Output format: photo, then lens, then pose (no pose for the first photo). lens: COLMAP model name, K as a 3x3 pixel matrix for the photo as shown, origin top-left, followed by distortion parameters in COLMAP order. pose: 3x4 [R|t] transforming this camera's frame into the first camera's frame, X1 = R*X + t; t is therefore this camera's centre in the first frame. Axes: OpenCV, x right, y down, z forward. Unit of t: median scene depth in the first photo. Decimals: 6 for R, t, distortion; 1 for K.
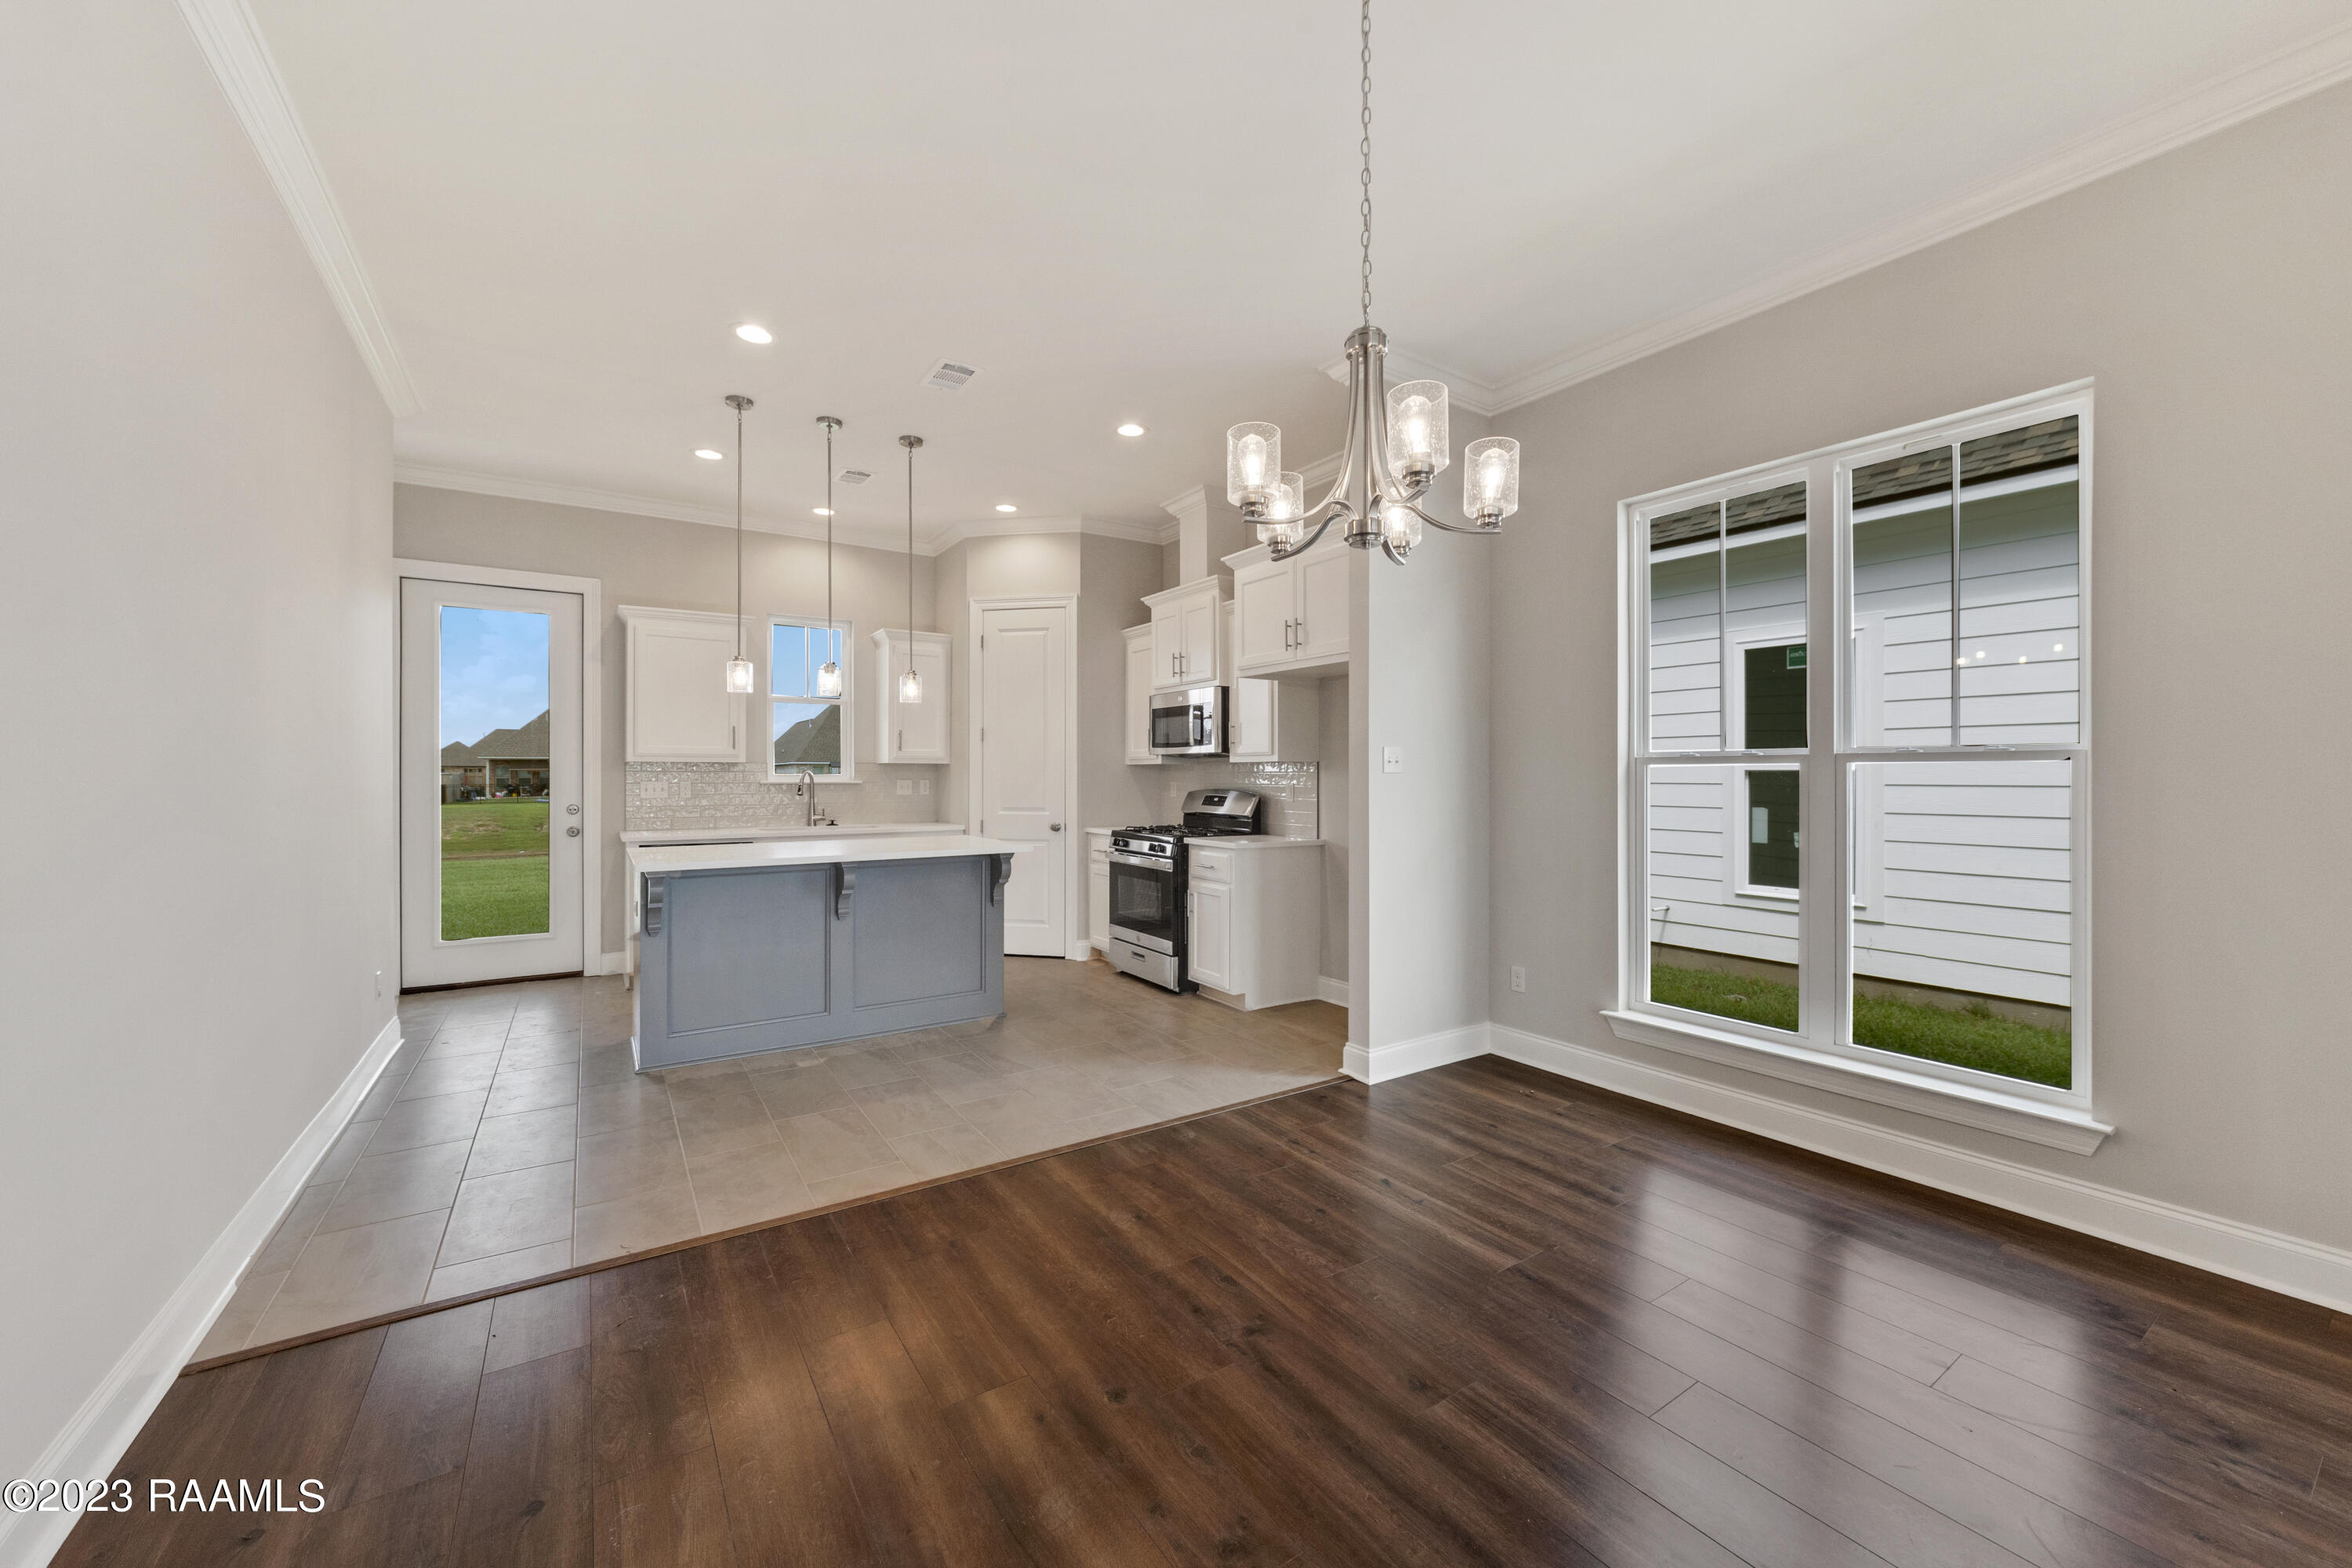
lens RADIAL K [[889.3, 0, 1178.0], [0, 889.3, 769.9], [0, 0, 1]] dist [-0.001034, -0.000197]
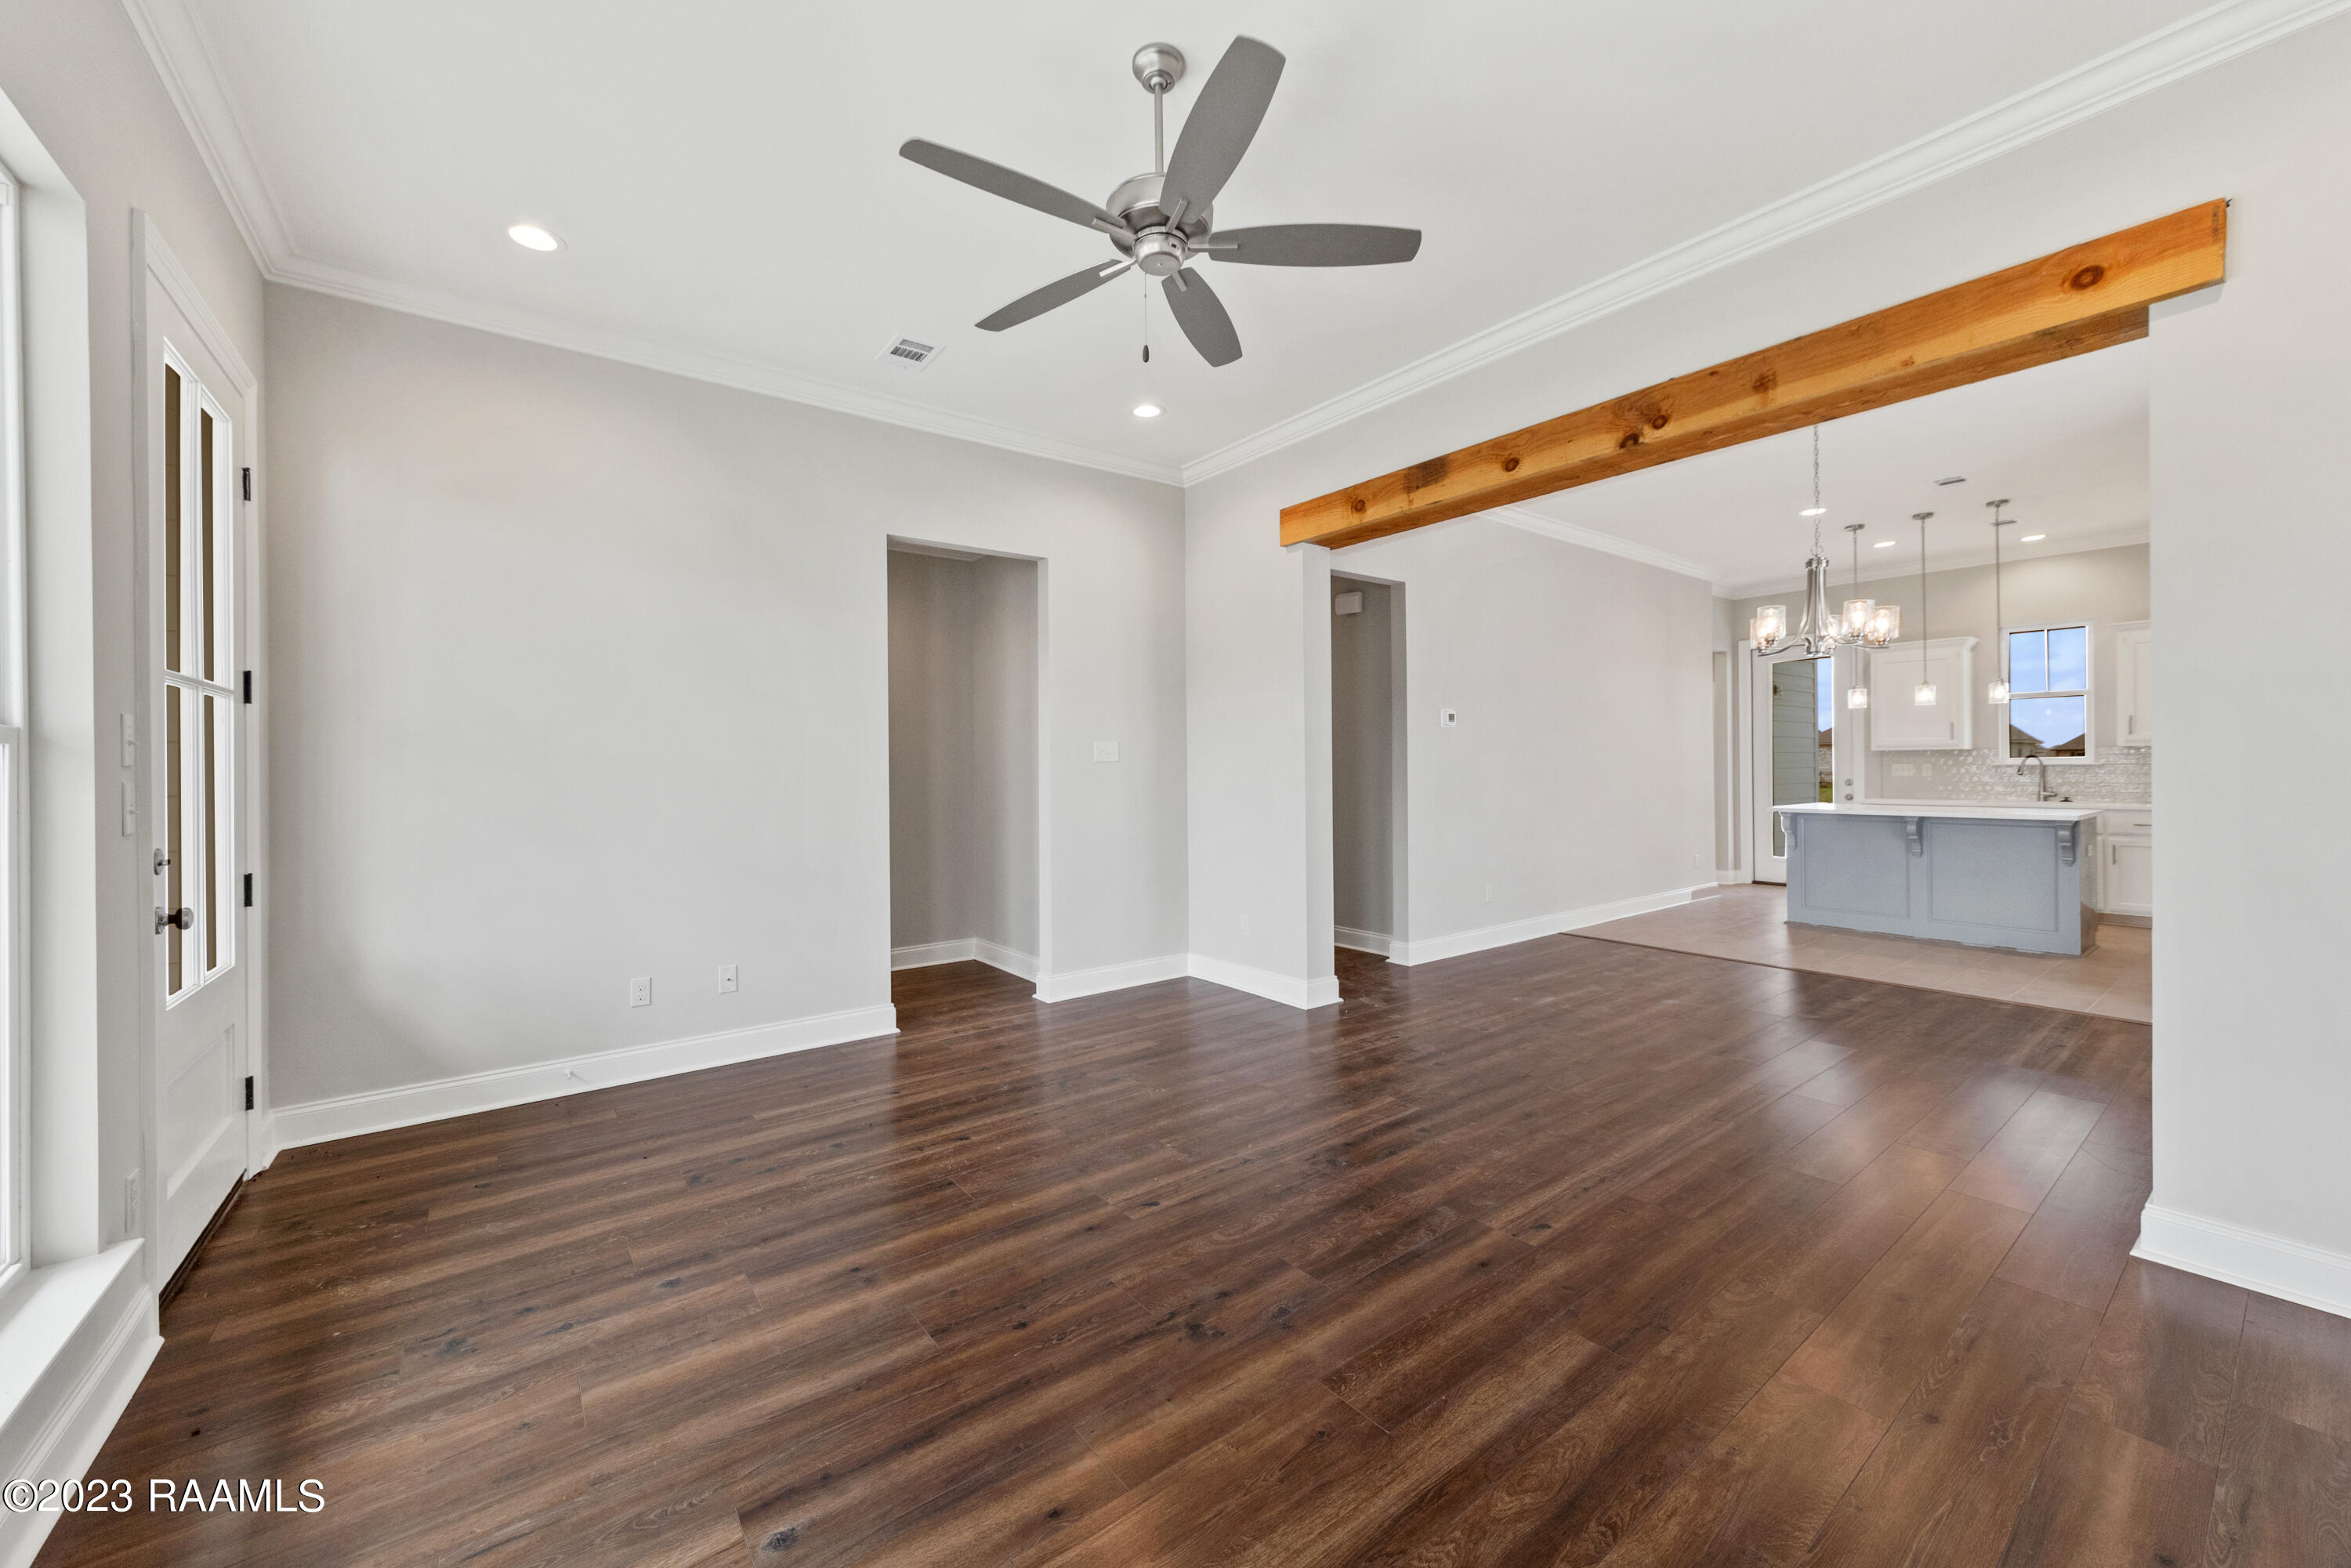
lens RADIAL K [[905.7, 0, 1185.2], [0, 905.7, 770.9], [0, 0, 1]] dist [-0.001147, -0.000161]
pose [[0.064624, 0.003757, -0.997903, 0.795062], [0.014550, 0.999883, 0.004707, 0.001361], [0.997804, -0.014824, 0.064561, -0.233253]]
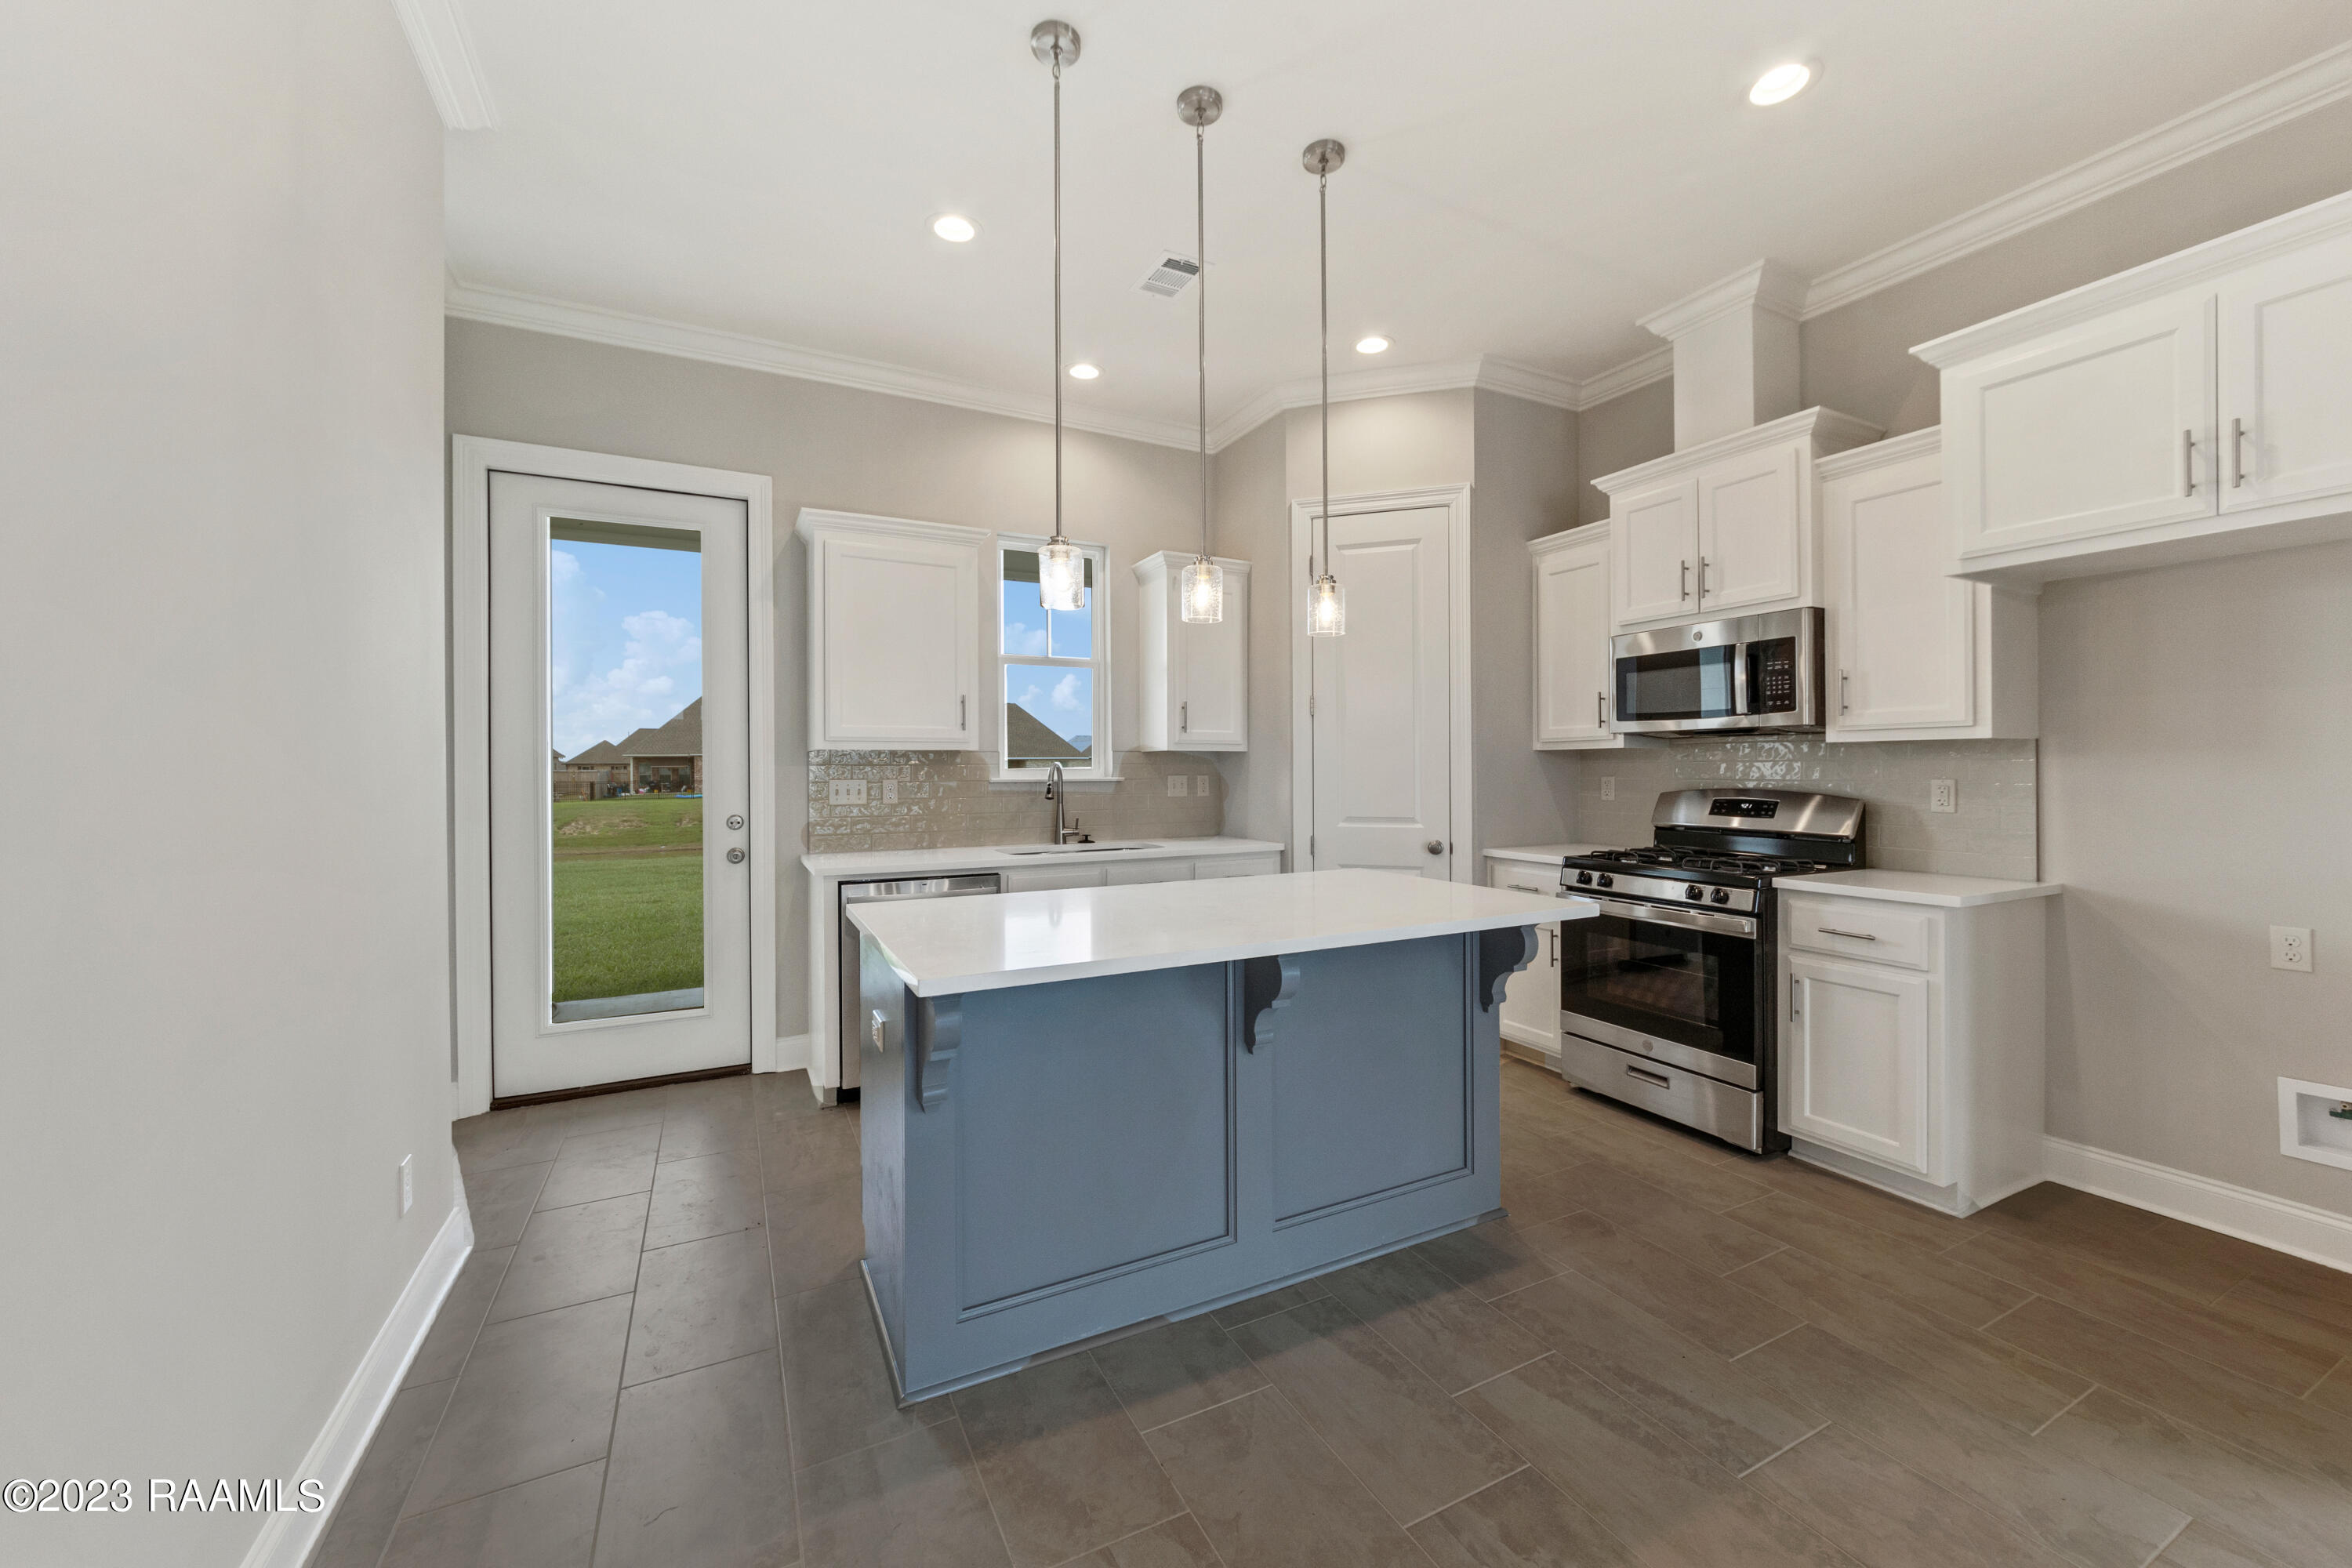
lens RADIAL K [[891.0, 0, 1178.3], [0, 891.0, 762.4], [0, 0, 1]] dist [0.000008, -0.000330]
pose [[0.993846, -0.006105, -0.110601, -0.275281], [0.005923, 0.999981, -0.001980, 0.003049], [0.110611, 0.001313, 0.993863, 0.370688]]
